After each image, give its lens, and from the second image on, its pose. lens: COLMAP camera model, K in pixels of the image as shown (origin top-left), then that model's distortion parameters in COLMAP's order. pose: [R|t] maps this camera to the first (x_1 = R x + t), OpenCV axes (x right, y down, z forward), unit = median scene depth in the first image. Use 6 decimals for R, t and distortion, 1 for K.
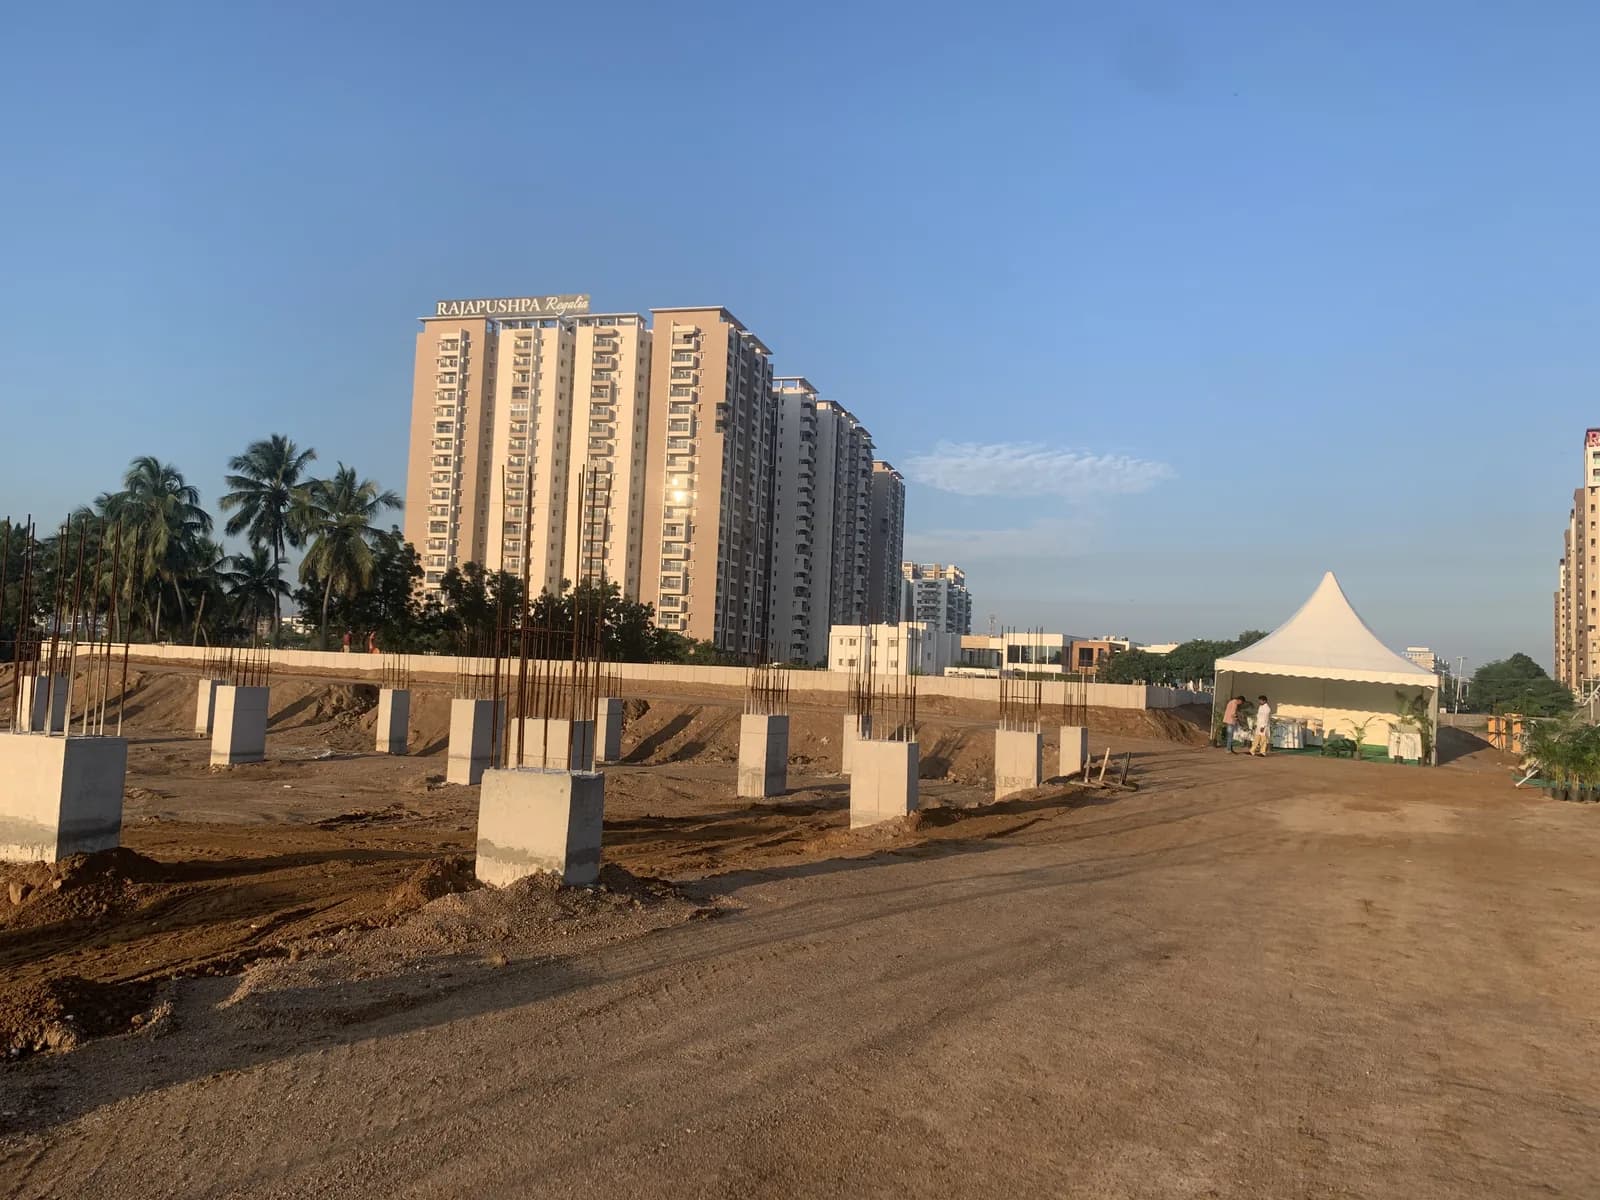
lens RADIAL K [[1261.4, 0, 796.5], [0, 1261.4, 603.5], [0, 0, 1]] dist [0.062219, -0.040737]
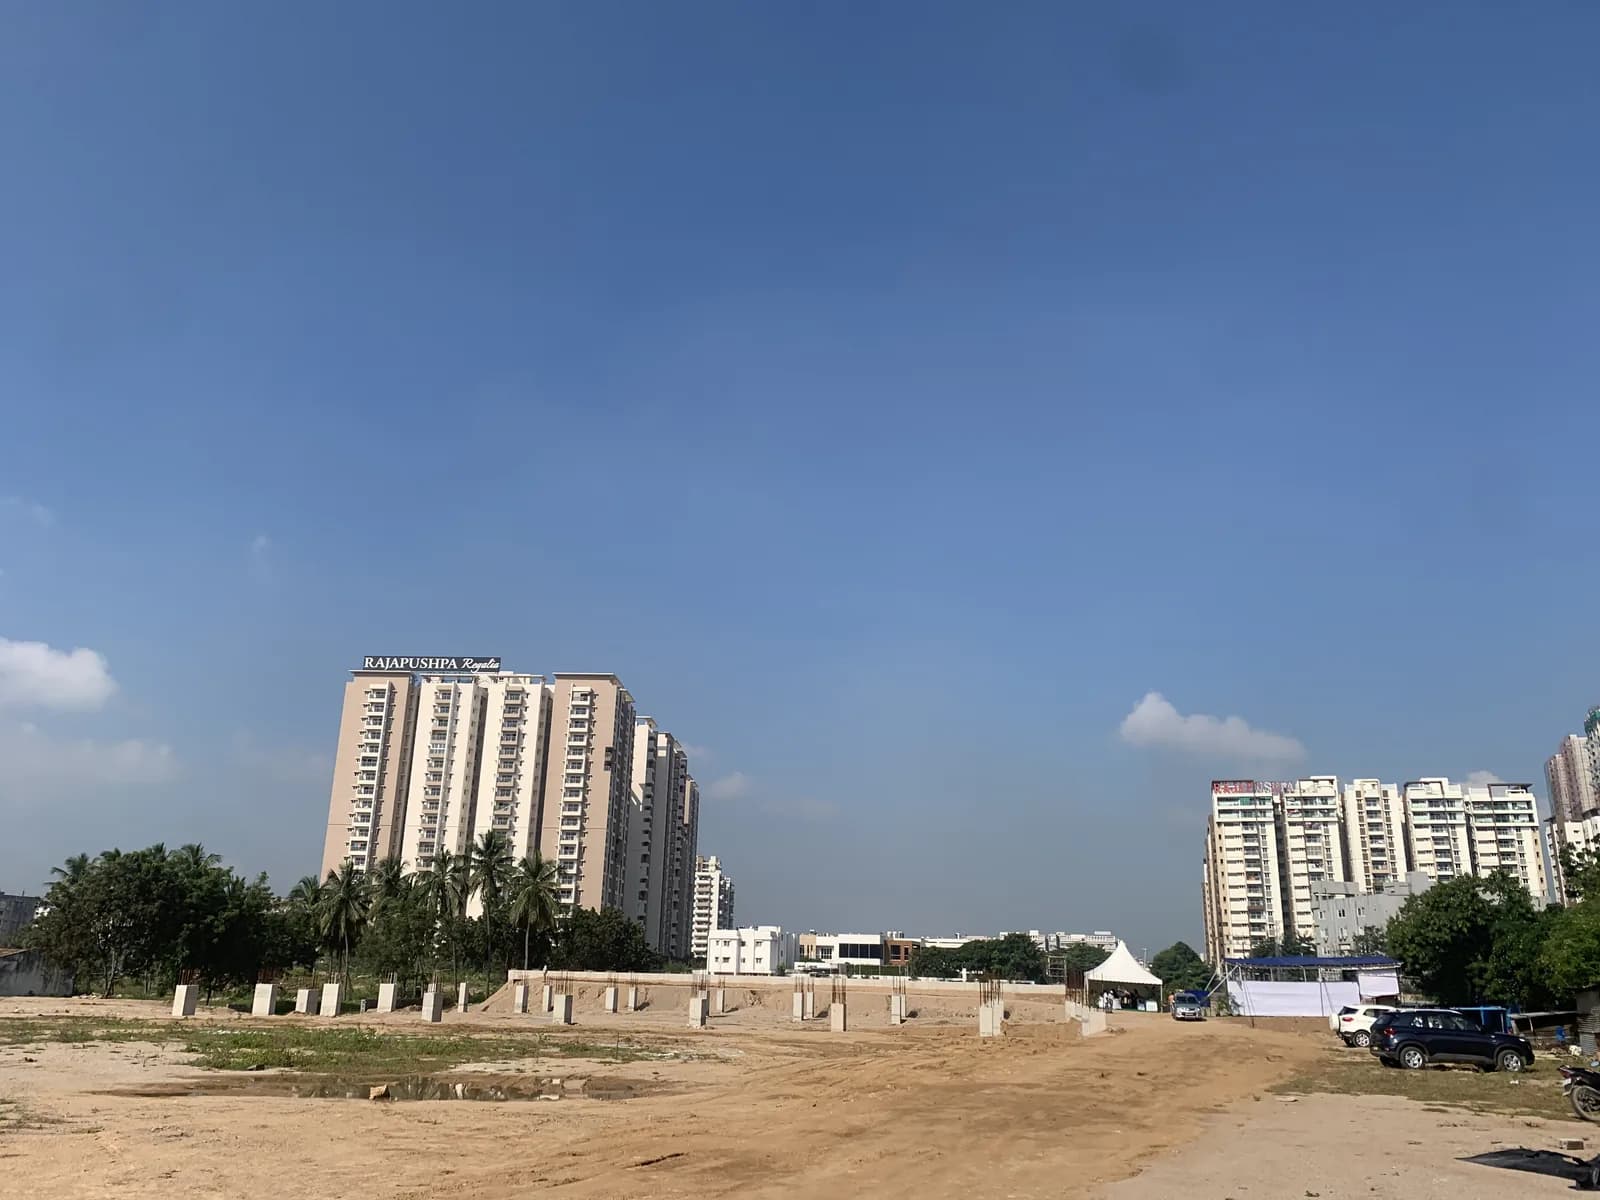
lens RADIAL K [[1261.4, 0, 796.5], [0, 1261.4, 603.5], [0, 0, 1]] dist [0.062219, -0.040737]
pose [[0.971965, 0.047353, 0.230310, -0.170563], [0.002655, 0.977238, -0.212129, -0.028716], [-0.235112, 0.206793, 0.949715, -0.277712]]
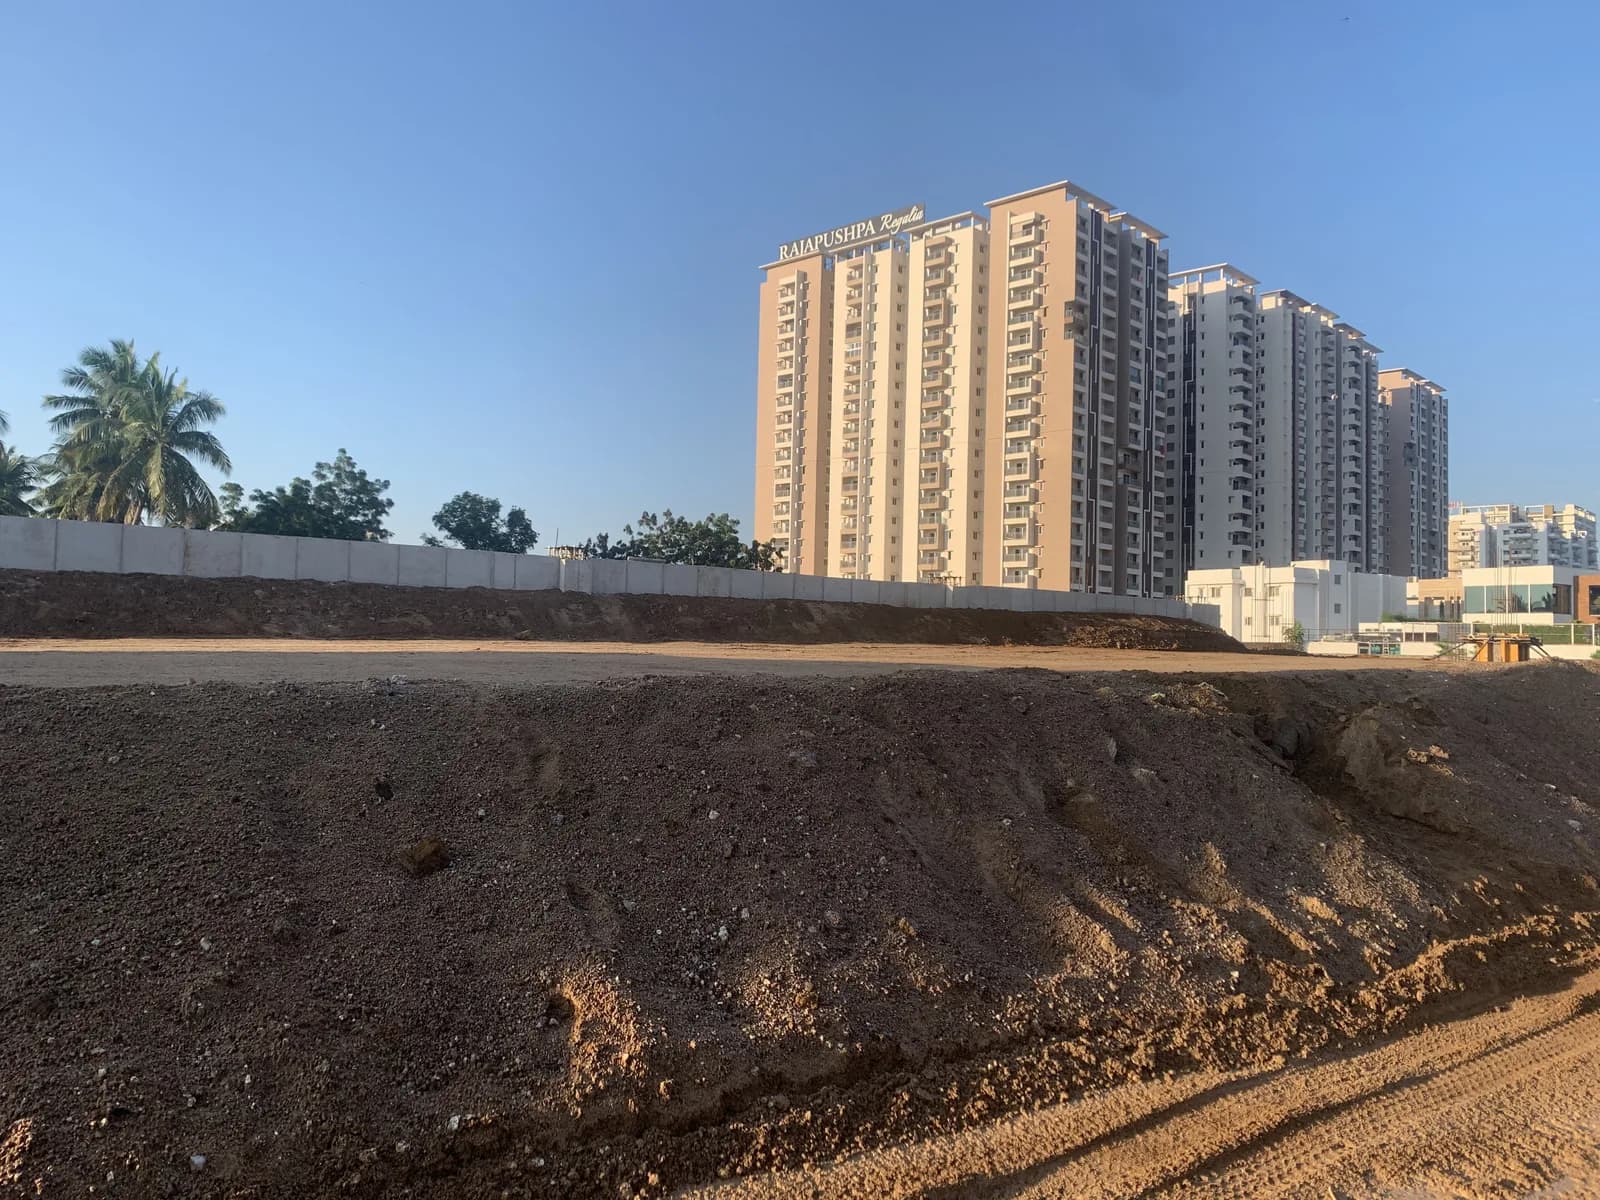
lens RADIAL K [[1226.7, 0, 771.9], [0, 1226.7, 596.6], [0, 0, 1]] dist [0.060738, -0.105258]
pose [[0.874290, -0.041866, -0.483594, 0.138409], [0.044202, 0.999001, -0.006575, 0.022306], [0.483387, -0.015628, 0.875267, 0.221008]]
